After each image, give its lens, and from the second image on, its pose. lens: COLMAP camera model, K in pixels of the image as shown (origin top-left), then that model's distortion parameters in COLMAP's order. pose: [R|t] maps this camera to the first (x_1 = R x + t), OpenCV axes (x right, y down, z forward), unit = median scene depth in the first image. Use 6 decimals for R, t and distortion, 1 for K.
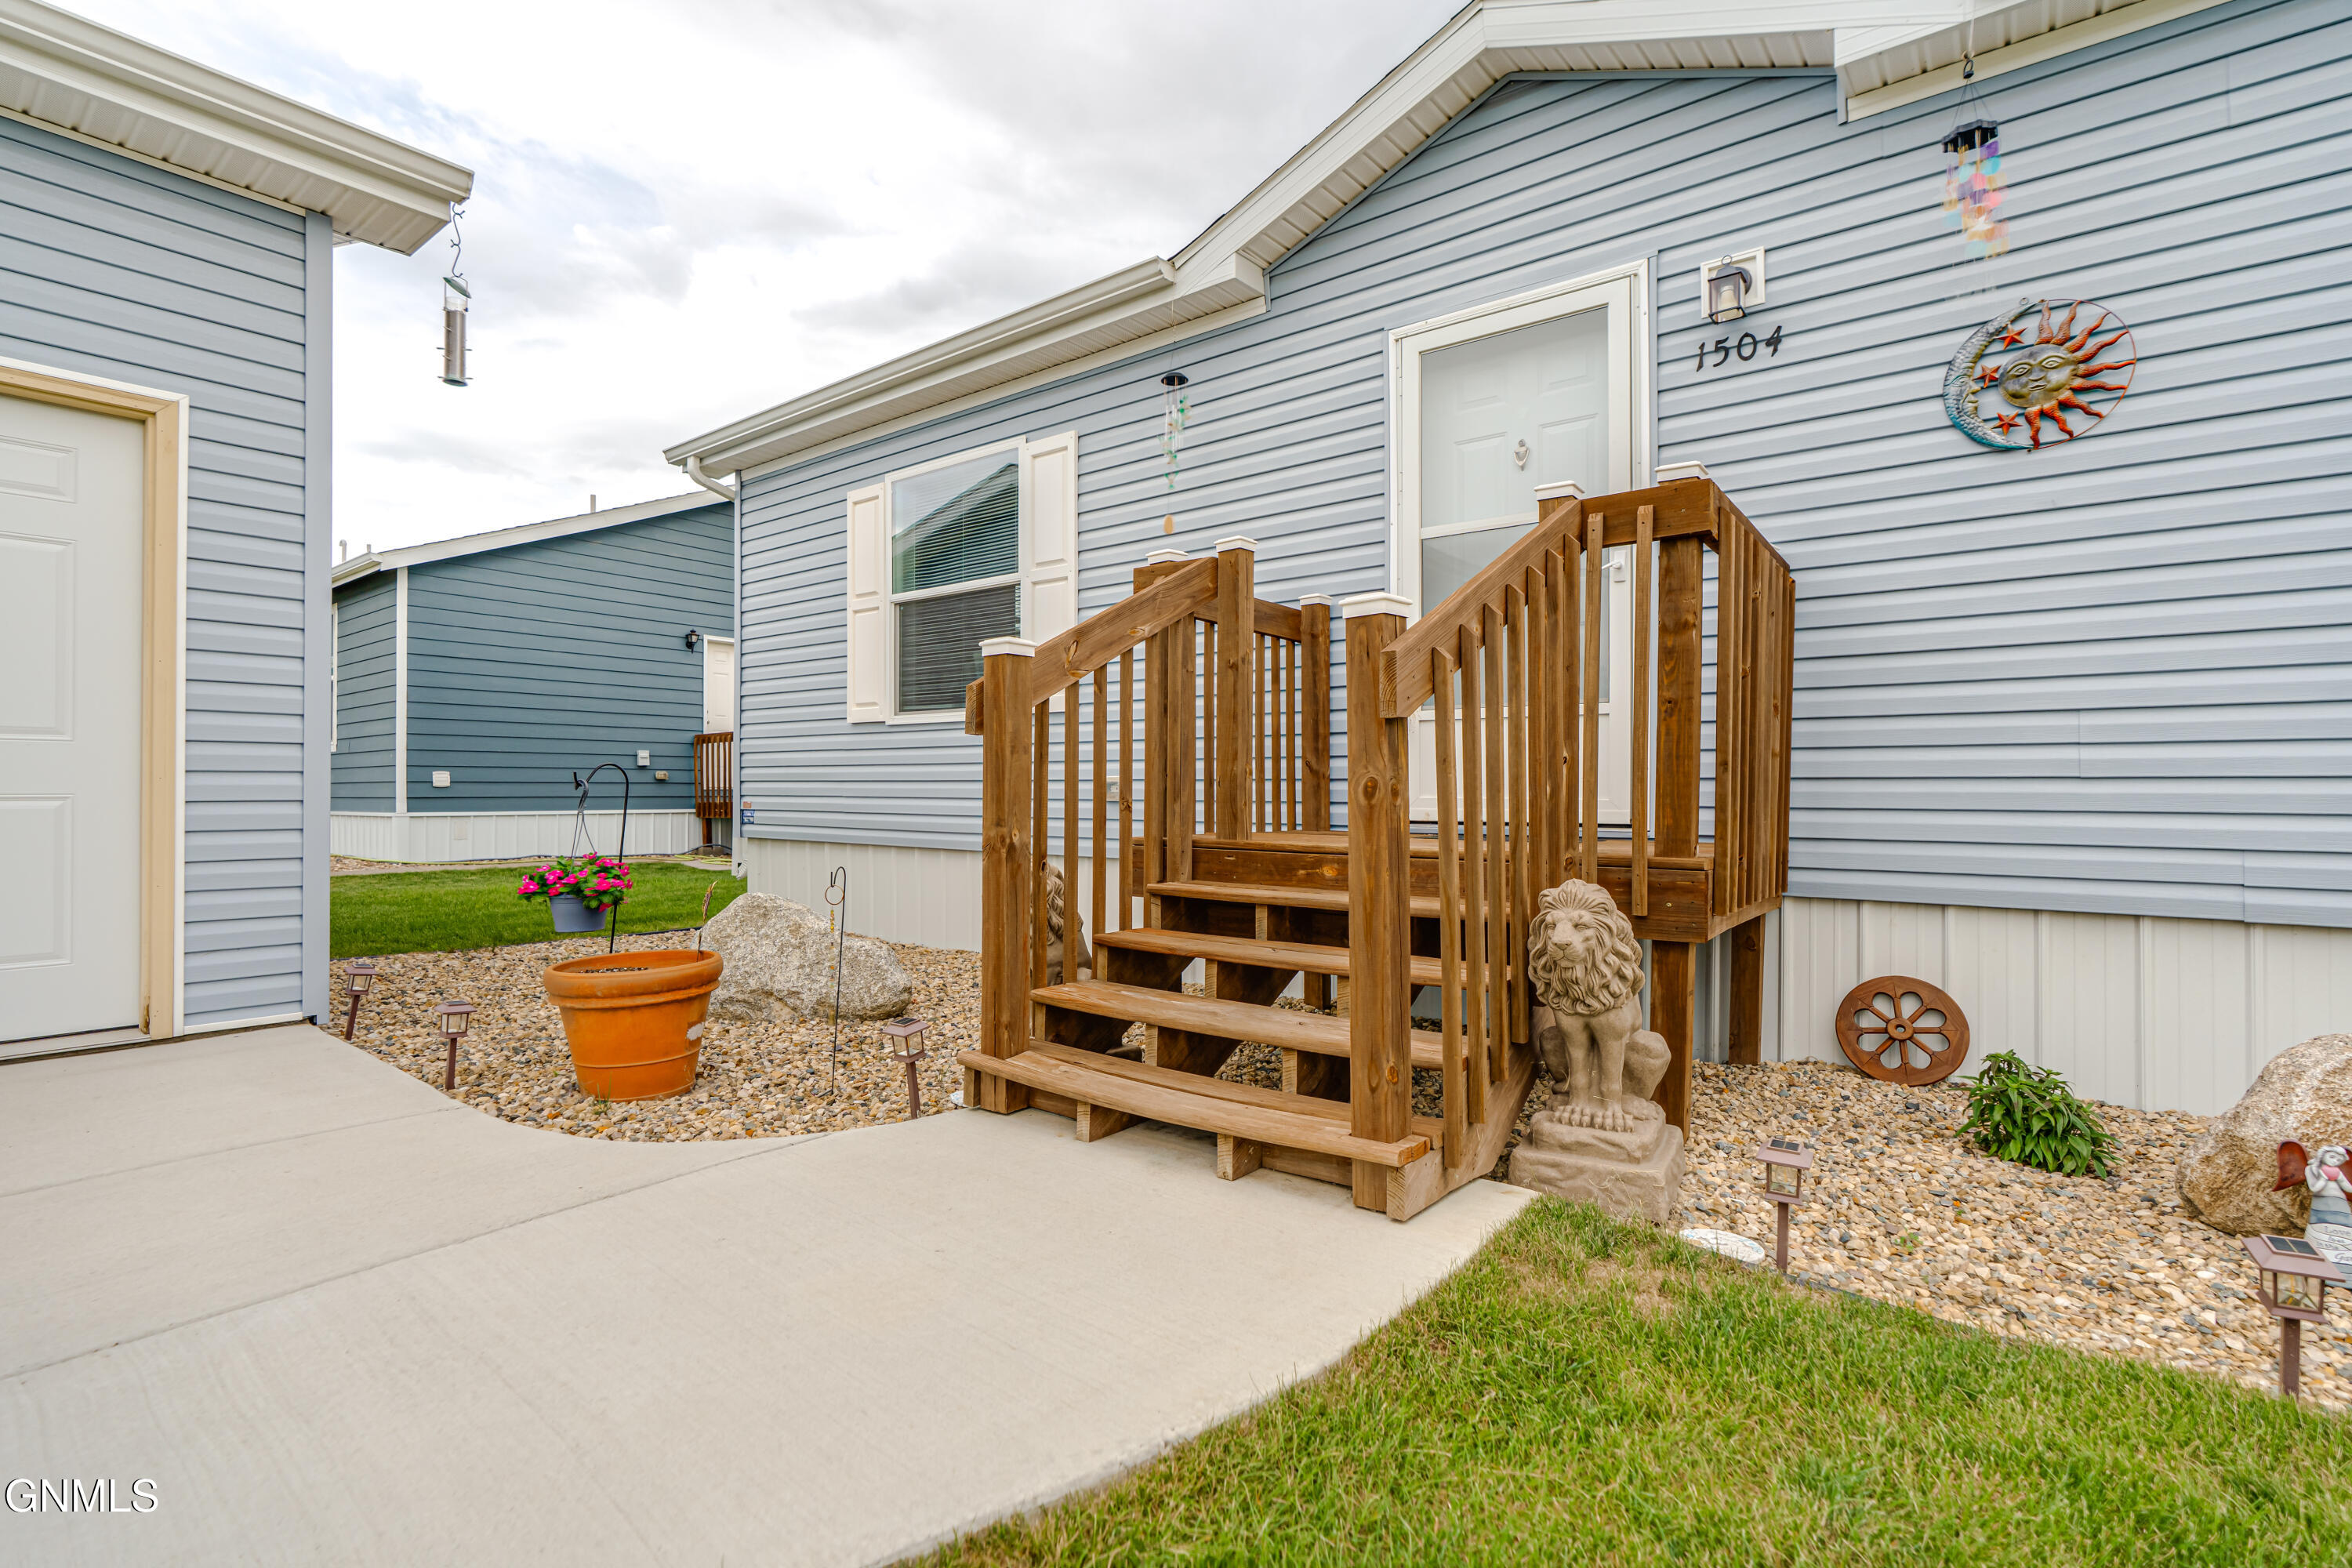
lens RADIAL K [[1066.4, 0, 1161.7], [0, 1066.4, 796.0], [0, 0, 1]] dist [-0.005021, 0.001435]
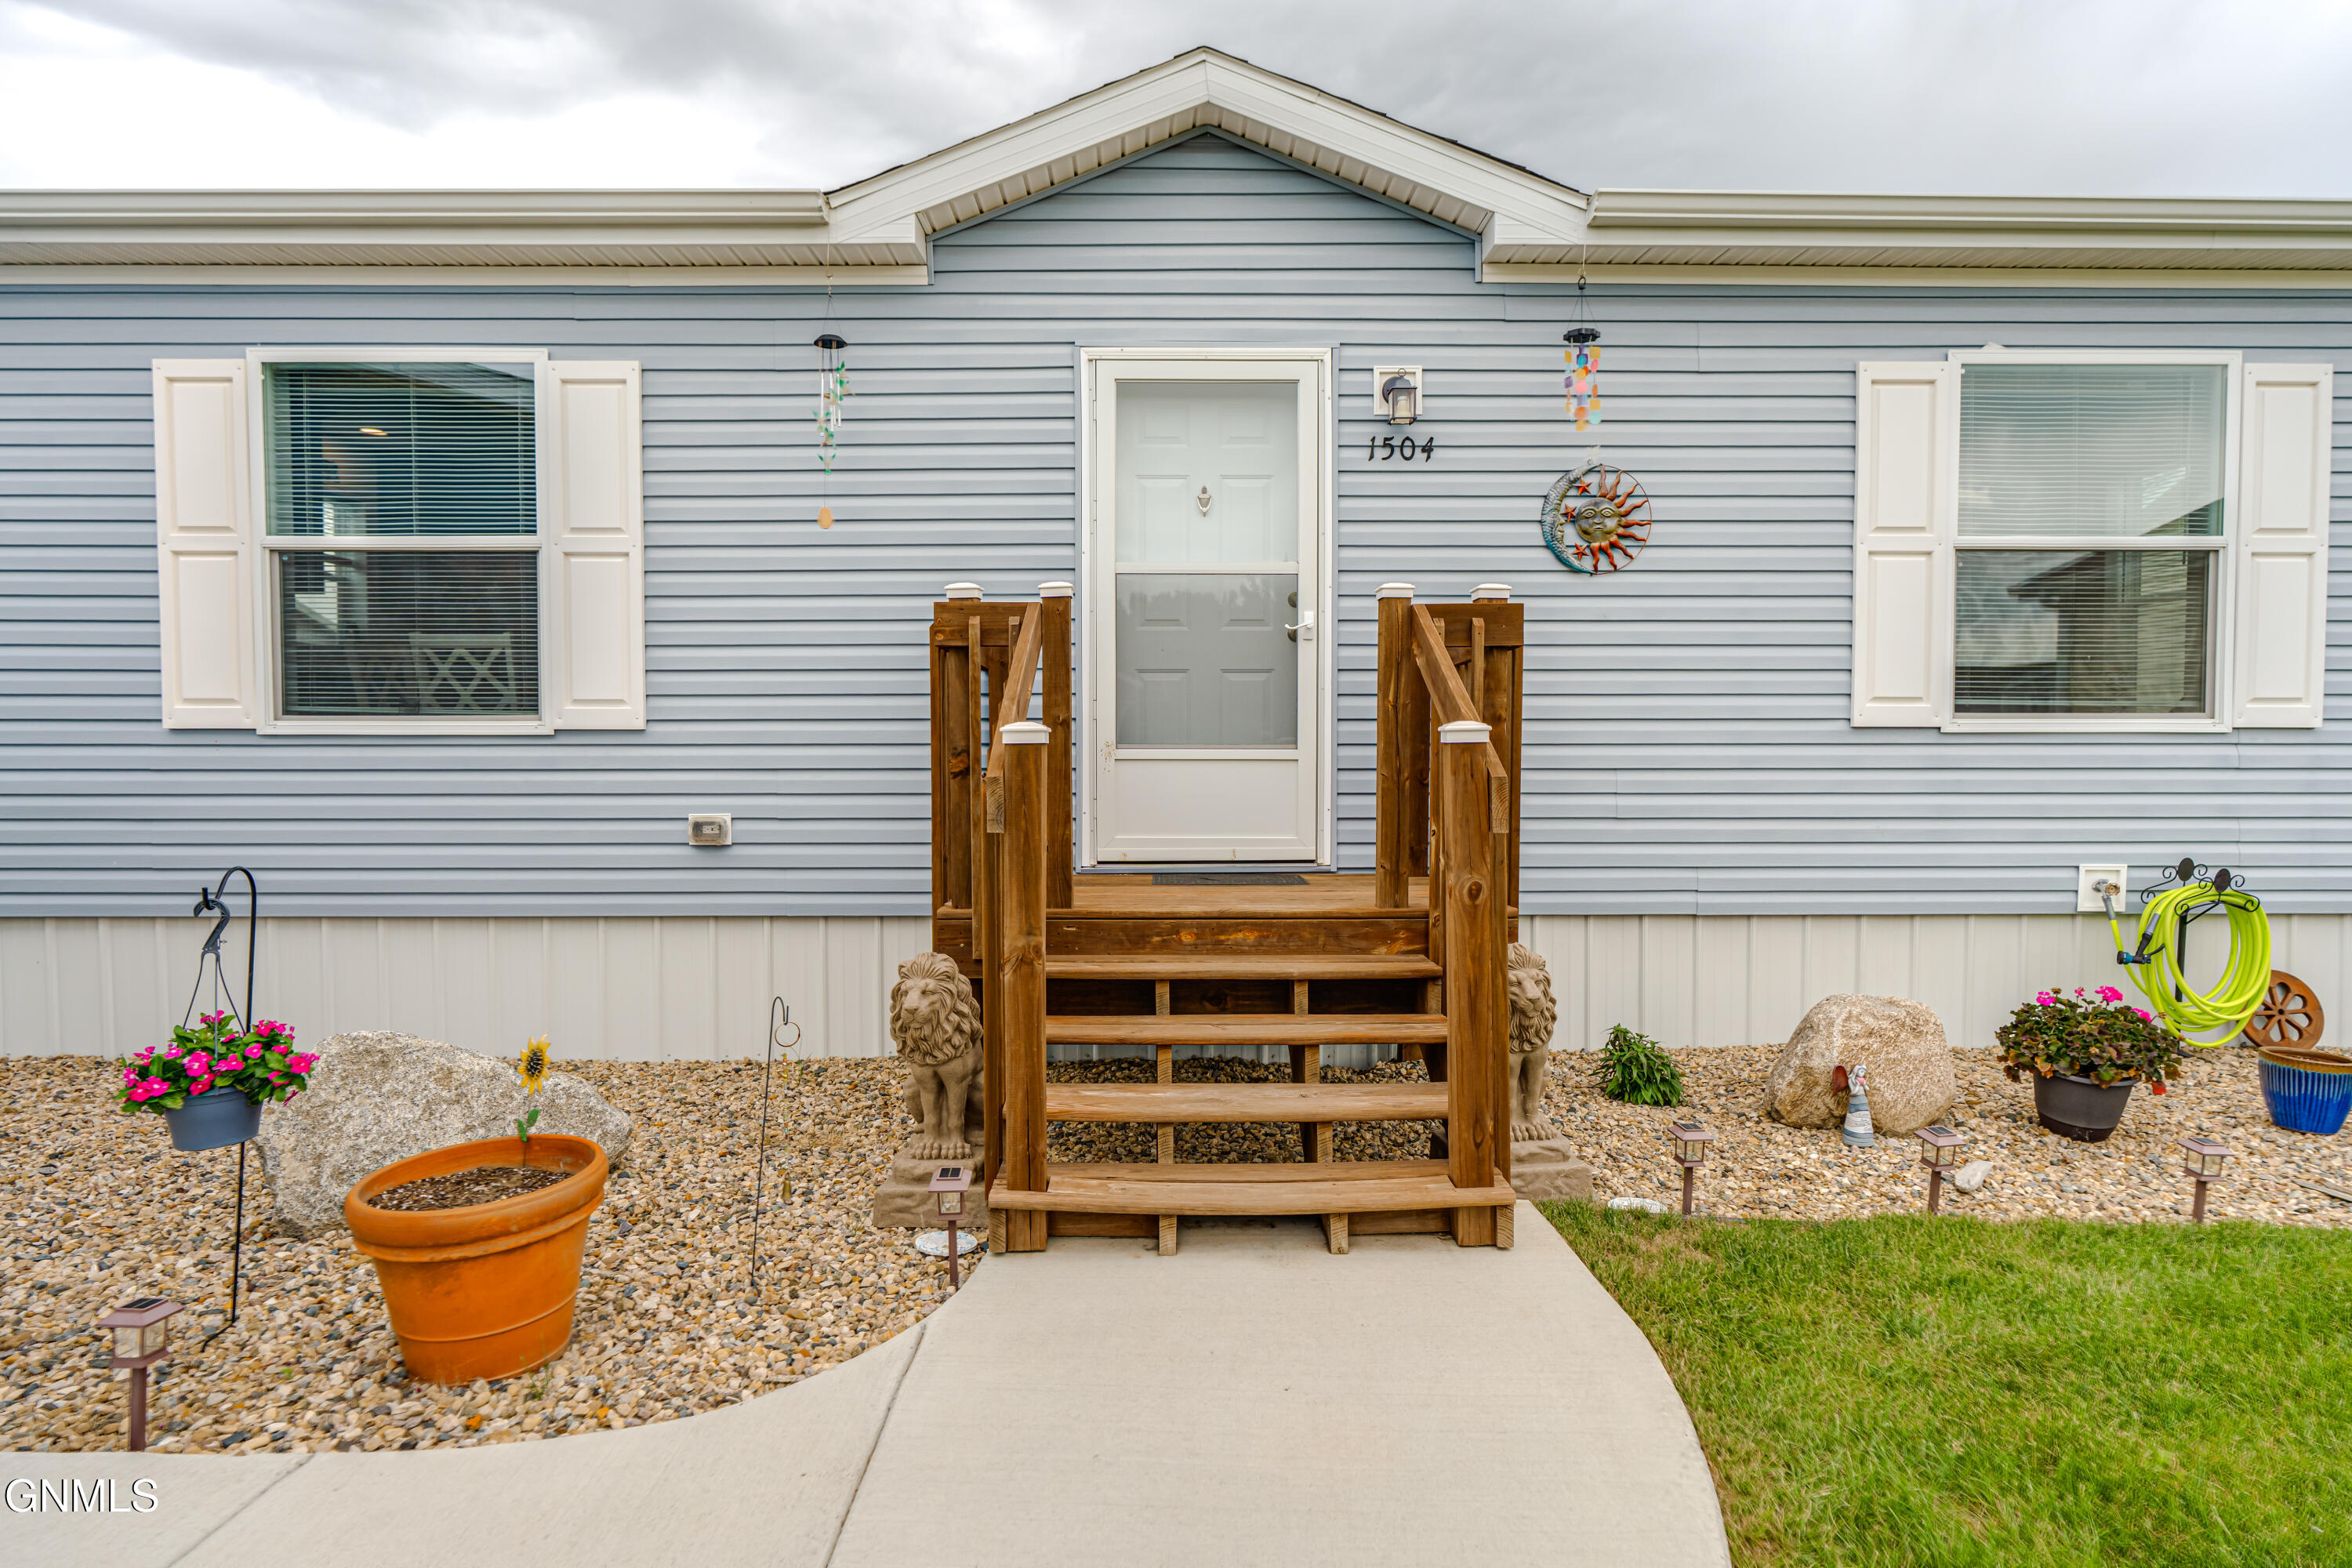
lens RADIAL K [[1281.0, 0, 1131.2], [0, 1281.0, 793.6], [0, 0, 1]] dist [-0.003483, 0.000386]
pose [[0.780187, -0.028407, 0.624901, -0.561102], [0.004845, 0.999213, 0.039374, -0.098735], [-0.625528, -0.027692, 0.779710, 0.082603]]
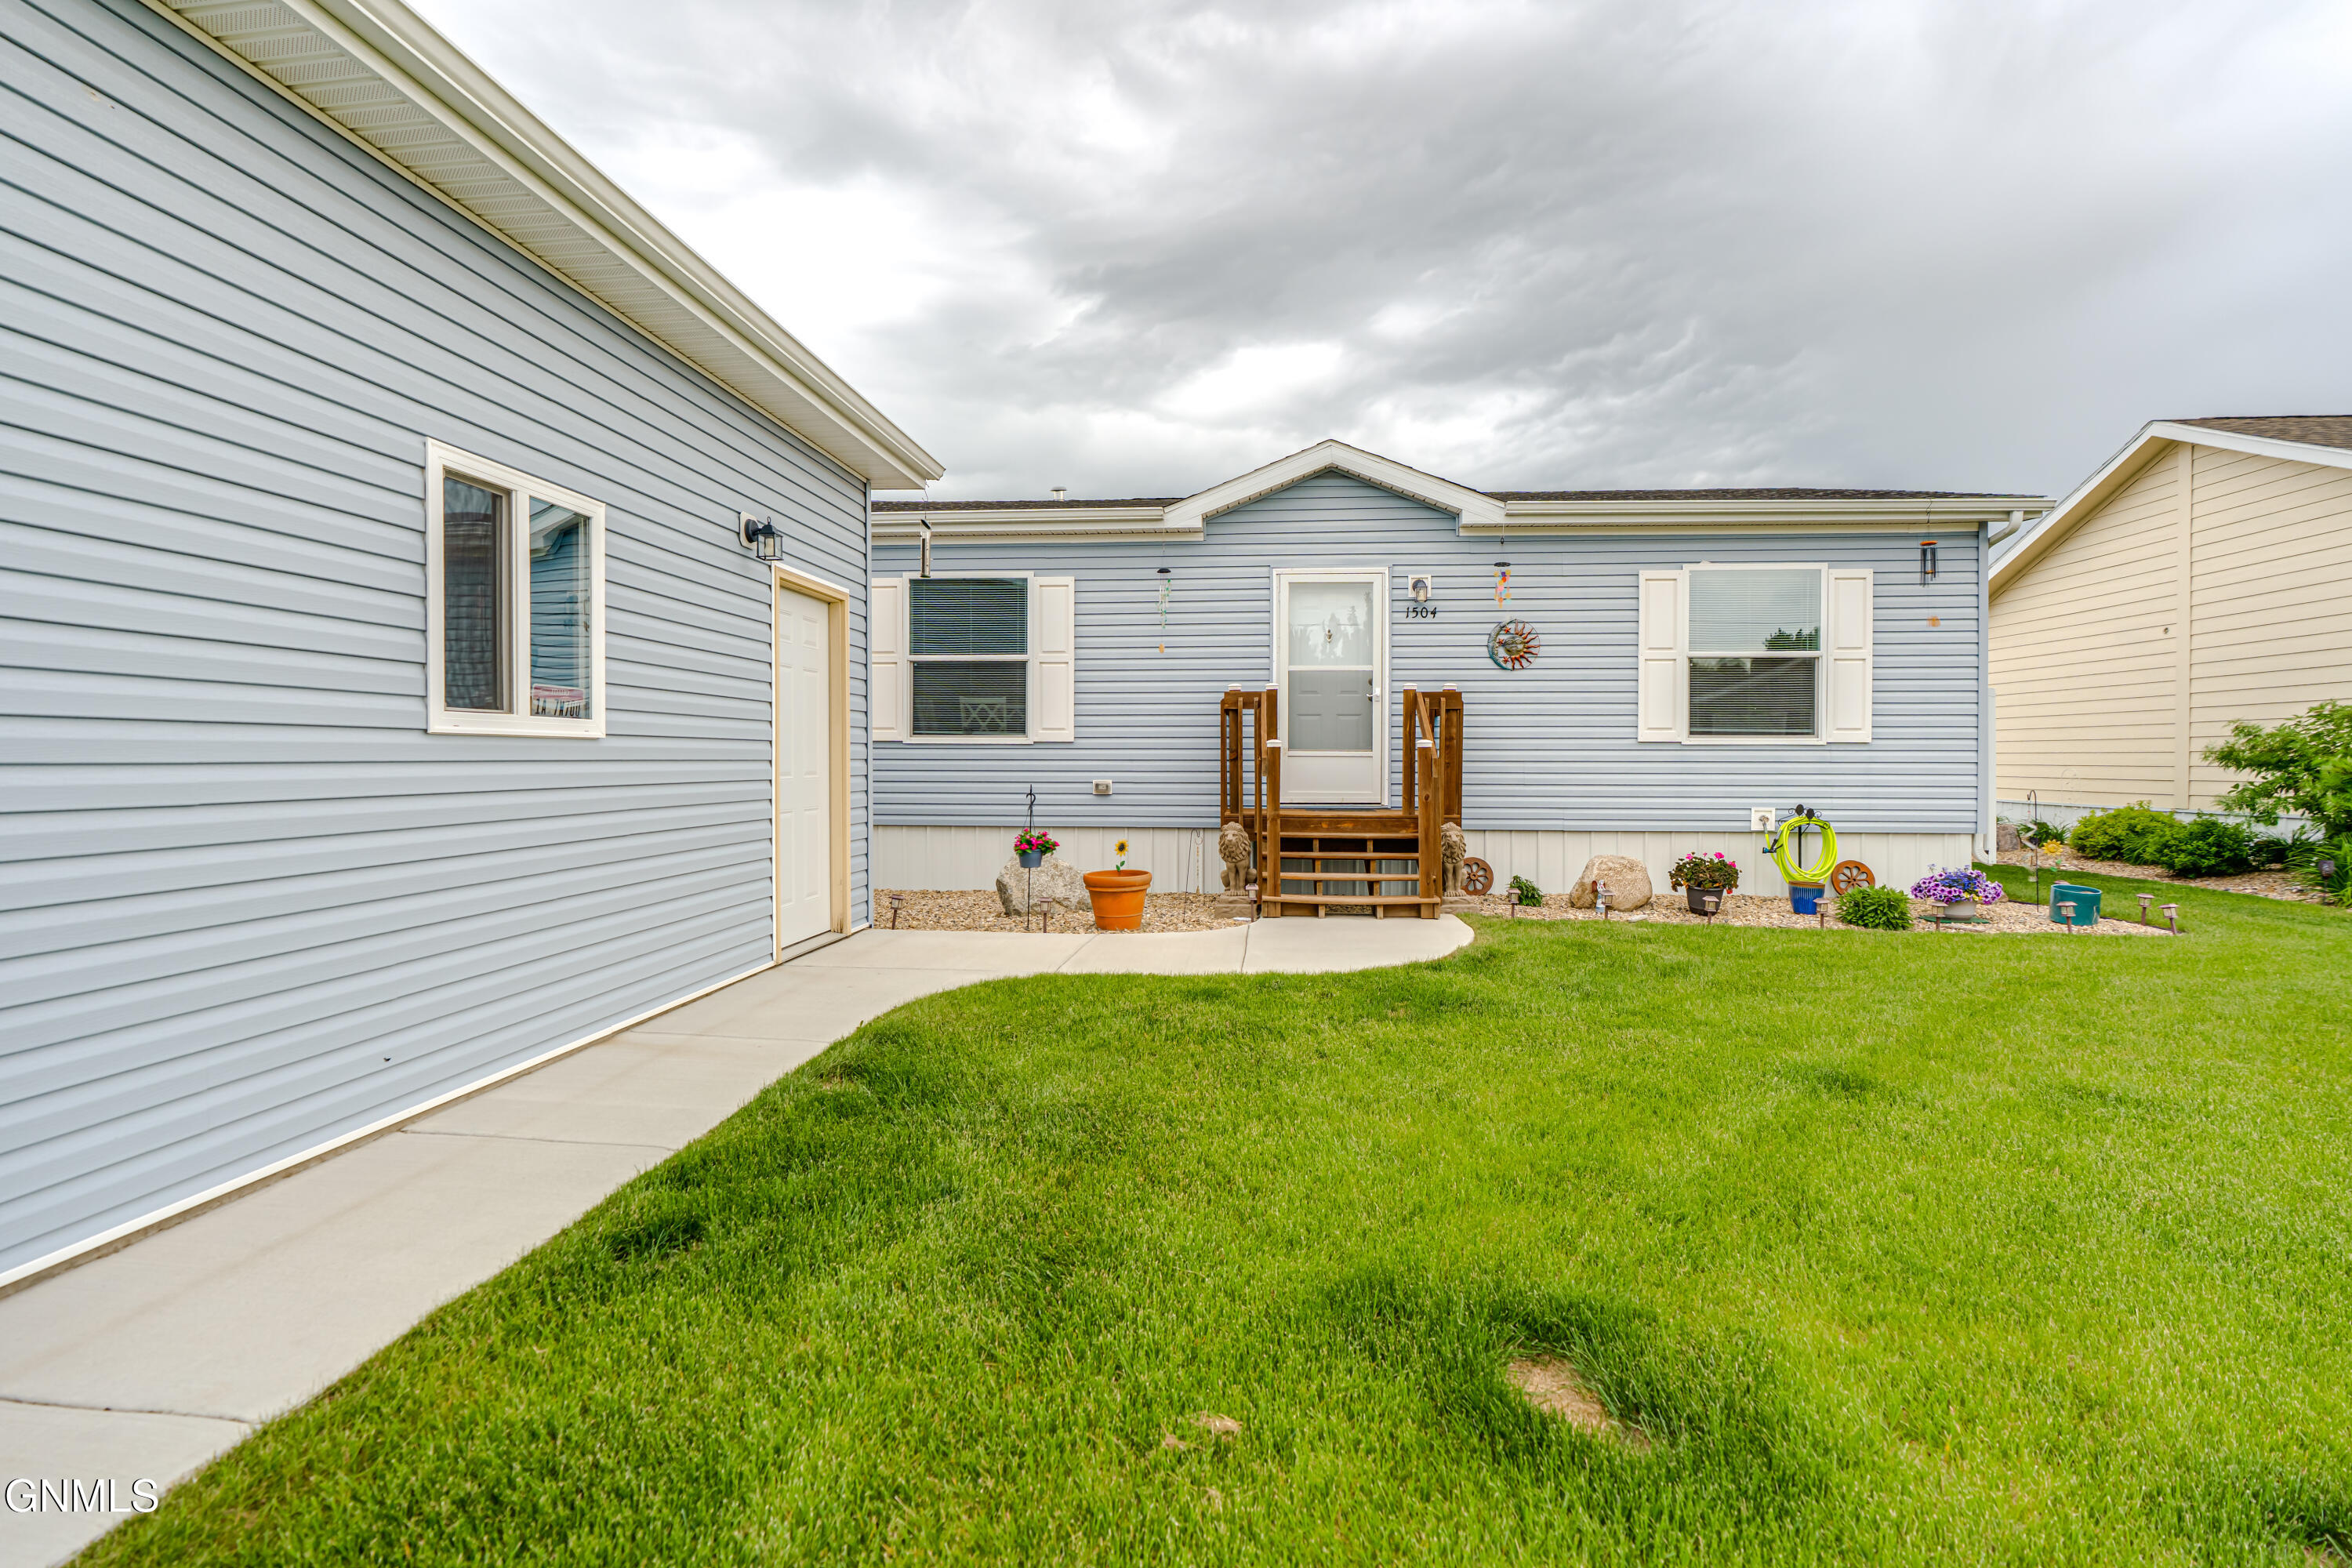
lens RADIAL K [[1309.4, 0, 1151.1], [0, 1309.4, 782.0], [0, 0, 1]] dist [0.003303, 0.000339]
pose [[0.815177, -0.014228, 0.579037, -1.734133], [0.002192, 0.999767, 0.021480, -0.087301], [-0.579208, -0.016241, 0.815018, -1.129616]]
